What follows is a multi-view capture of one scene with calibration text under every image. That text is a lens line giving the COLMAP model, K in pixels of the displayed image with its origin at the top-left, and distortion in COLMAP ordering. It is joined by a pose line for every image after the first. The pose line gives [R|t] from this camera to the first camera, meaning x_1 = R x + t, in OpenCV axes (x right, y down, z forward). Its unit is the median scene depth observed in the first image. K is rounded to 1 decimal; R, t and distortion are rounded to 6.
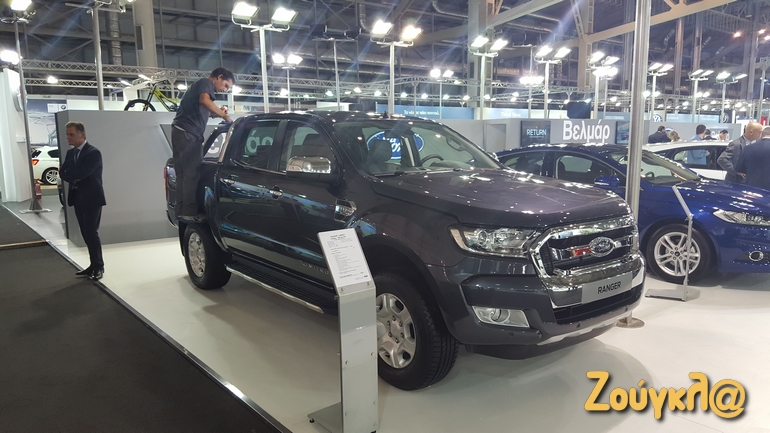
lens RADIAL K [[580.3, 0, 384.7], [0, 580.3, 220.1], [0, 0, 1]] dist [-0.030422, -0.009536]
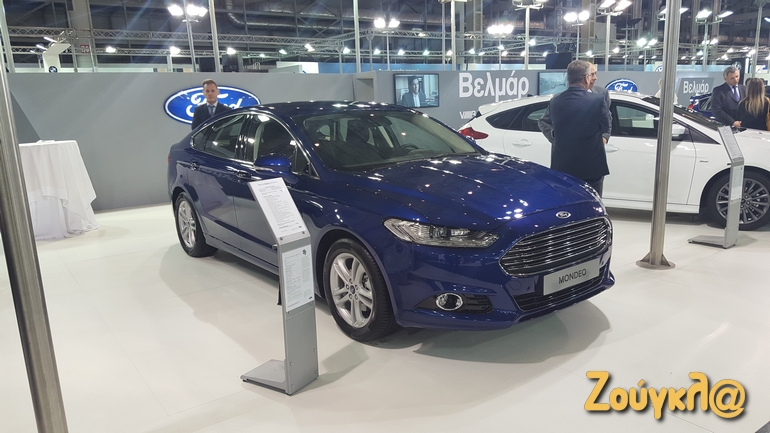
lens RADIAL K [[580.3, 0, 386.4], [0, 580.3, 214.9], [0, 0, 1]] dist [-0.030422, -0.009536]
pose [[0.997676, -0.010245, -0.067366, 0.217465], [0.014001, 0.998360, 0.055512, -0.018511], [0.066687, -0.056326, 0.996183, 0.154897]]
